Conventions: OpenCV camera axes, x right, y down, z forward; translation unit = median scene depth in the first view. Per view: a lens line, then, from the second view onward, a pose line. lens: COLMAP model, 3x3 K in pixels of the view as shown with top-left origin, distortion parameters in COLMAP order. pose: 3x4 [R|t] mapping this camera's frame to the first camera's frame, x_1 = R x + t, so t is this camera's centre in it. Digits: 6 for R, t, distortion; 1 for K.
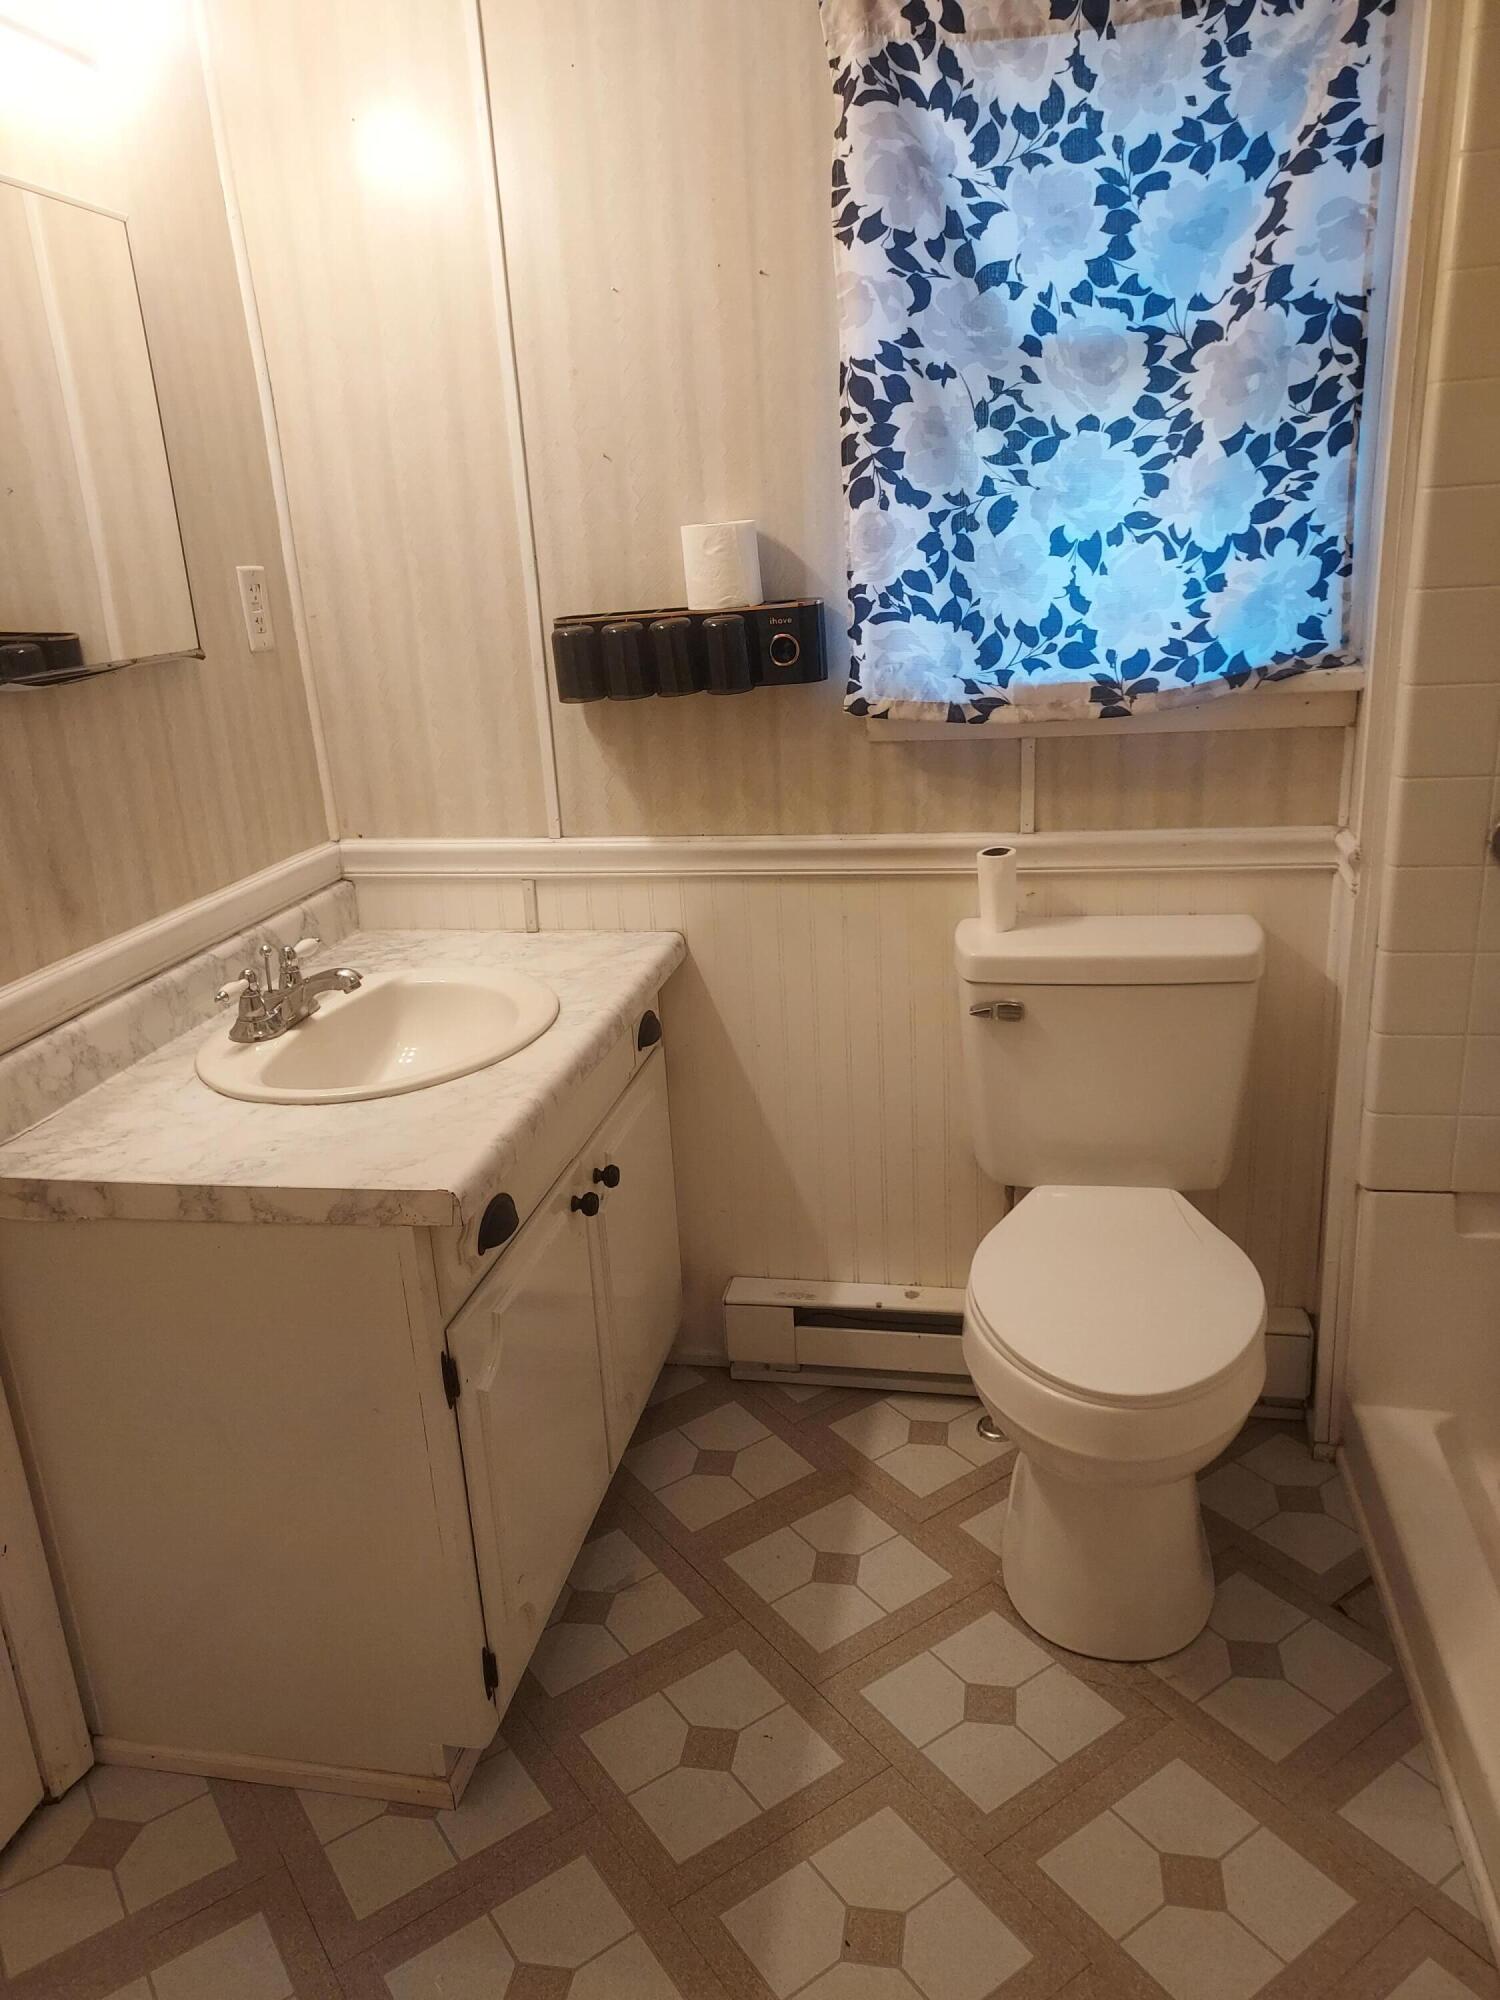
lens RADIAL K [[1454.8, 0, 753.9], [0, 1454.8, 1009.3], [0, 0, 1]] dist [0.010975, 0.026022]
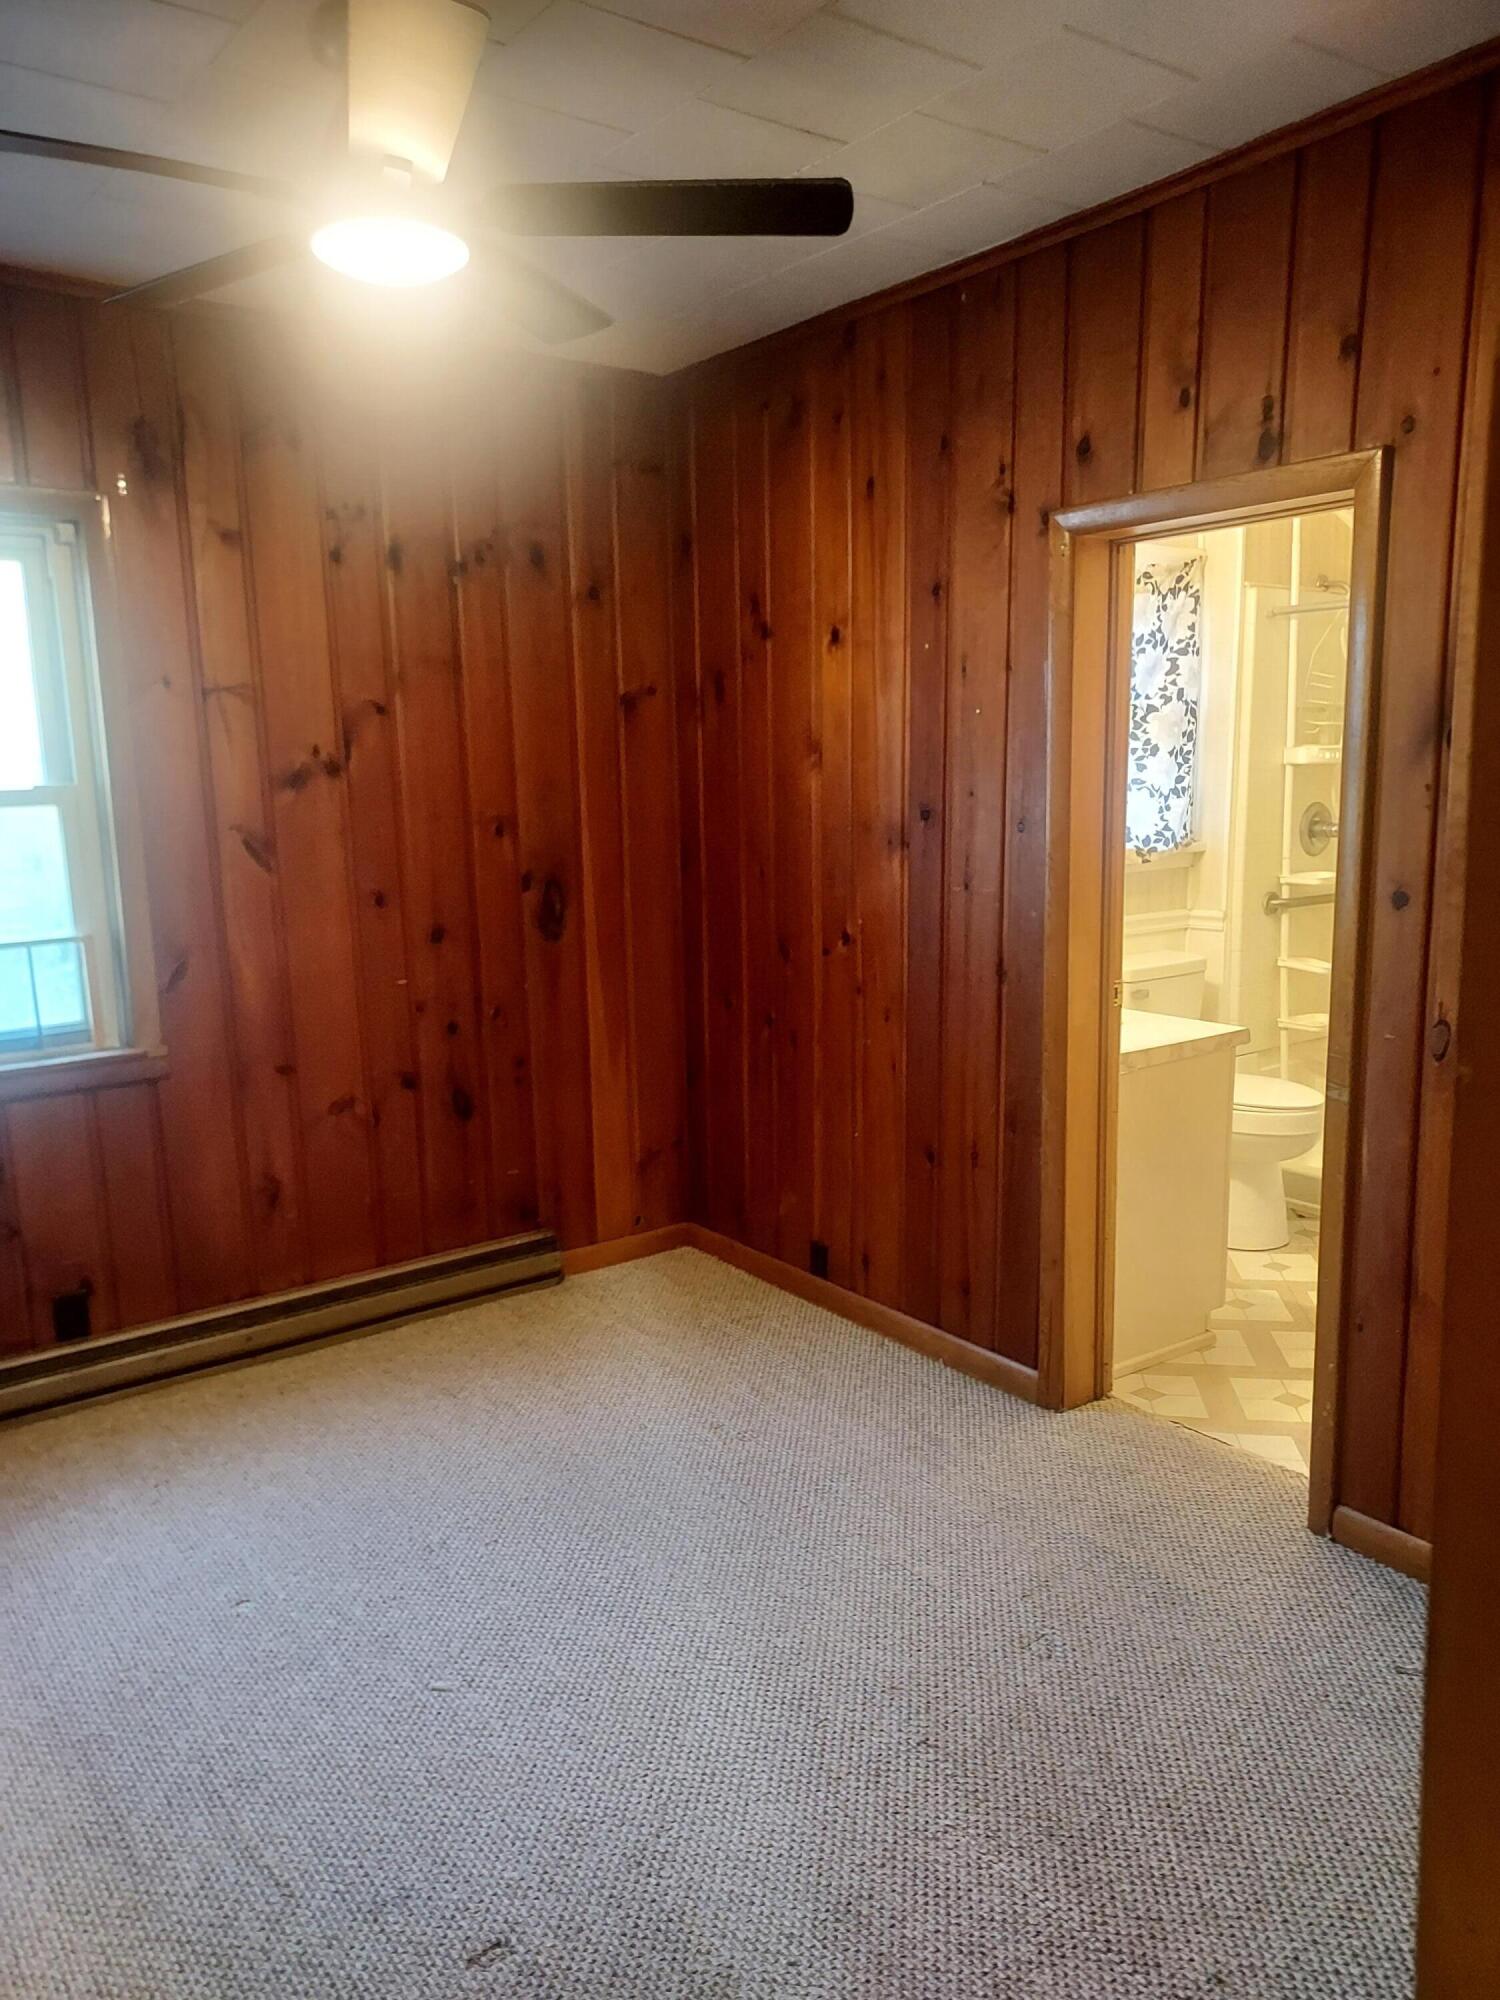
lens RADIAL K [[1454.8, 0, 754.8], [0, 1454.8, 1037.7], [0, 0, 1]] dist [0.010975, 0.026022]
pose [[0.682348, -0.095959, 0.724702, -1.945183], [0.218282, 0.972866, -0.076706, 0.113430], [-0.697678, 0.210530, 0.684780, -0.089060]]
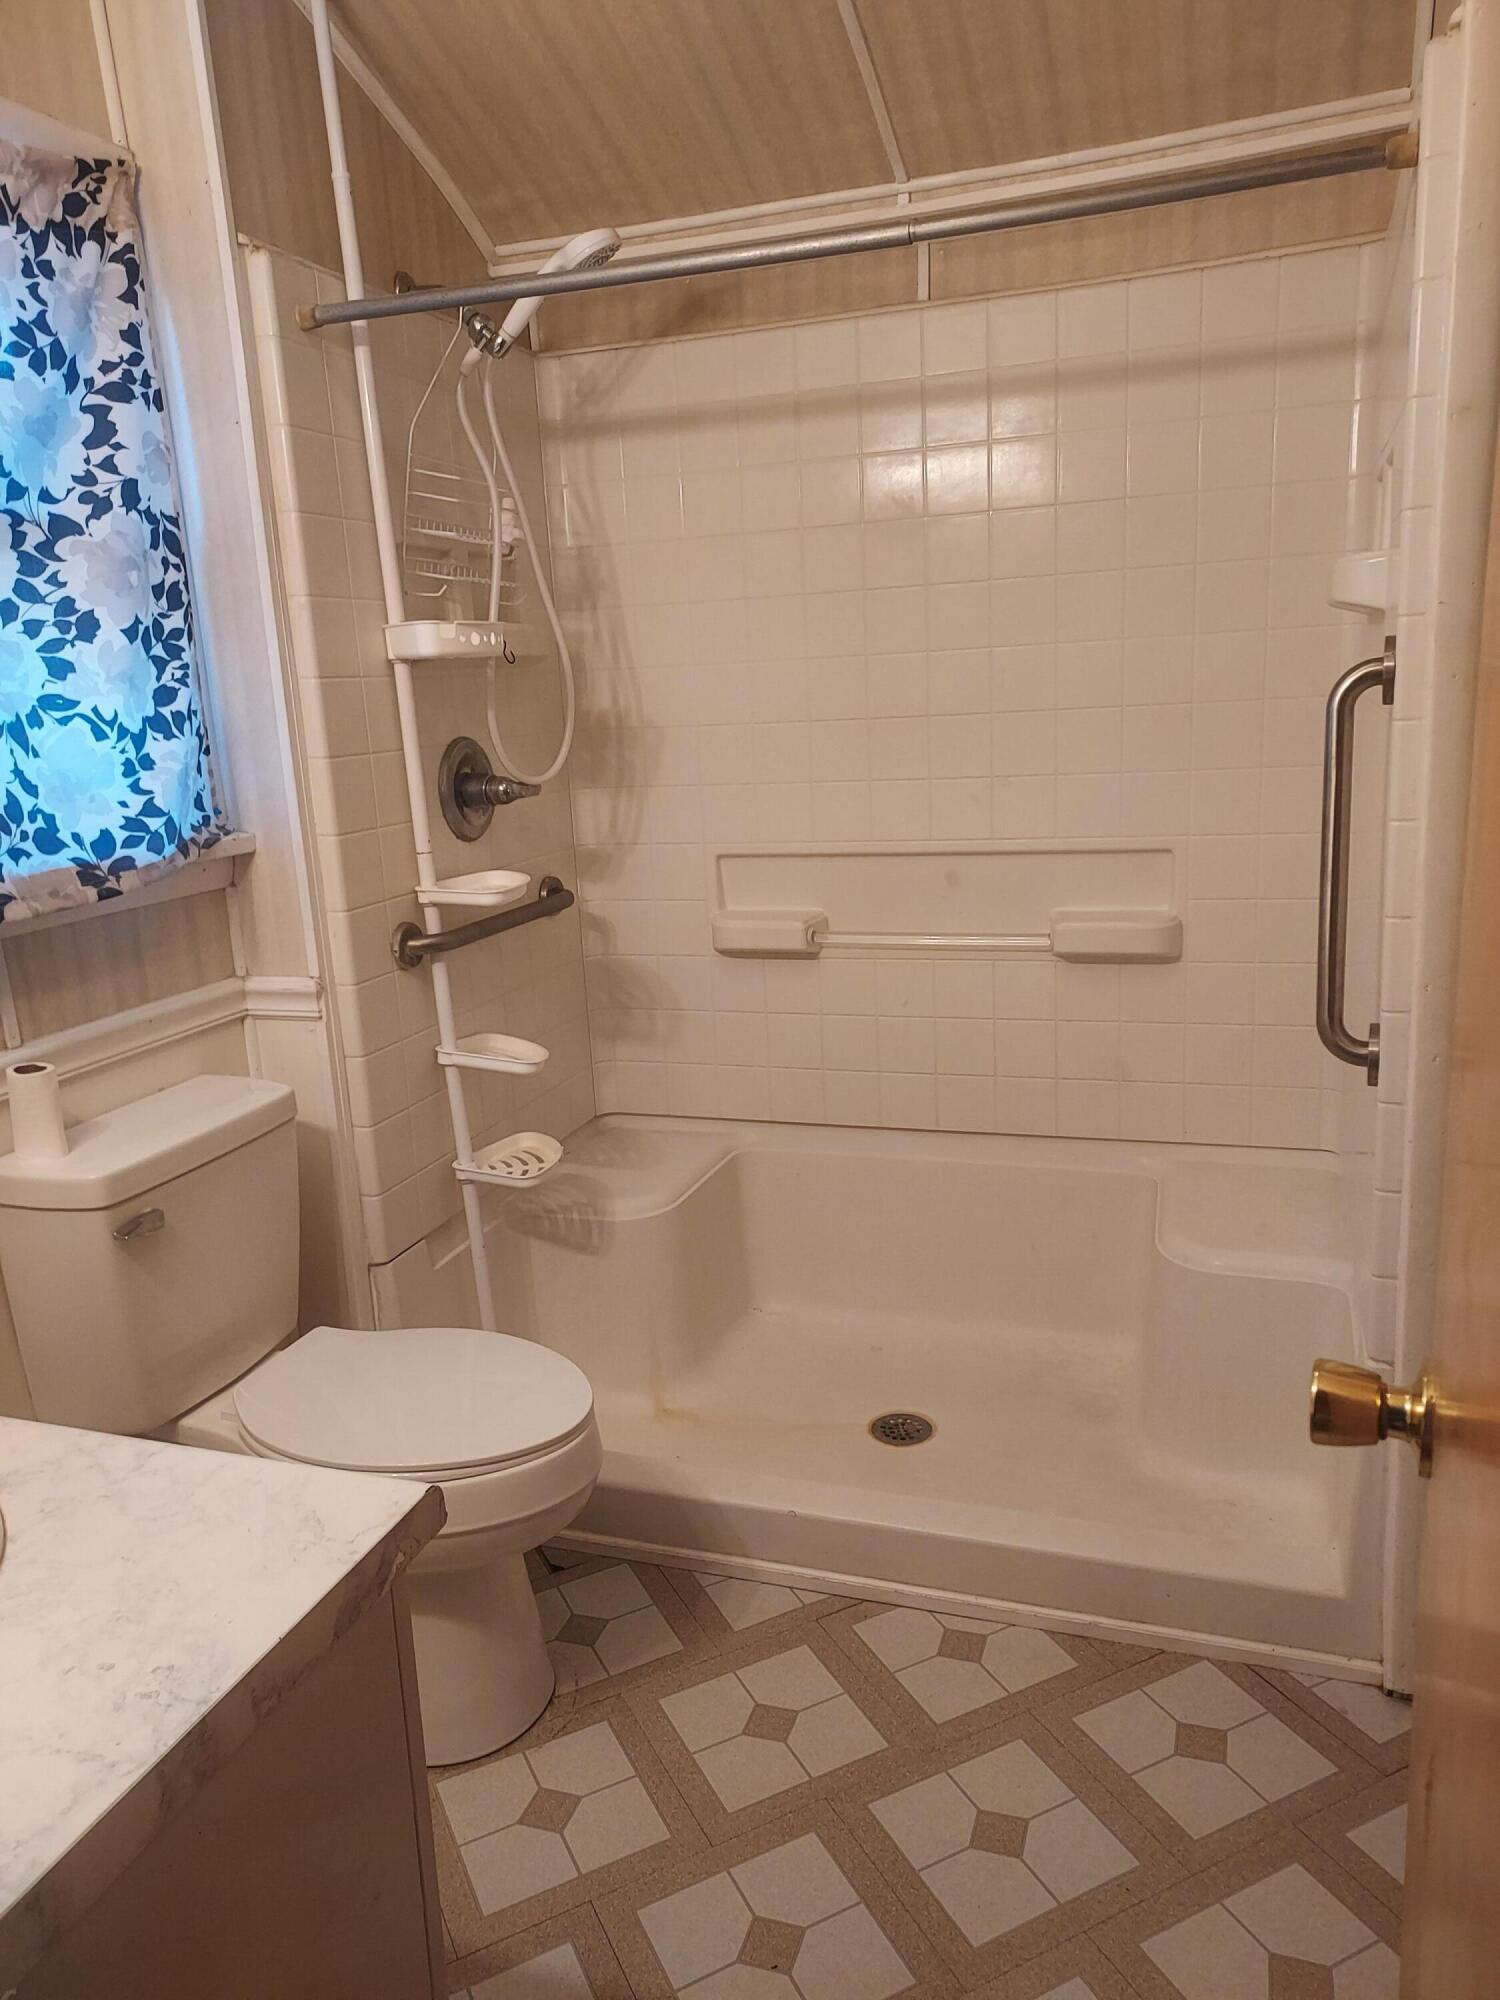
lens RADIAL K [[1454.8, 0, 752.4], [0, 1454.8, 1016.6], [0, 0, 1]] dist [0.010975, 0.026022]
pose [[0.159487, -0.179255, 0.970789, -0.656484], [0.356199, 0.927582, 0.112758, -0.089841], [-0.920699, 0.327811, 0.211787, 0.451794]]
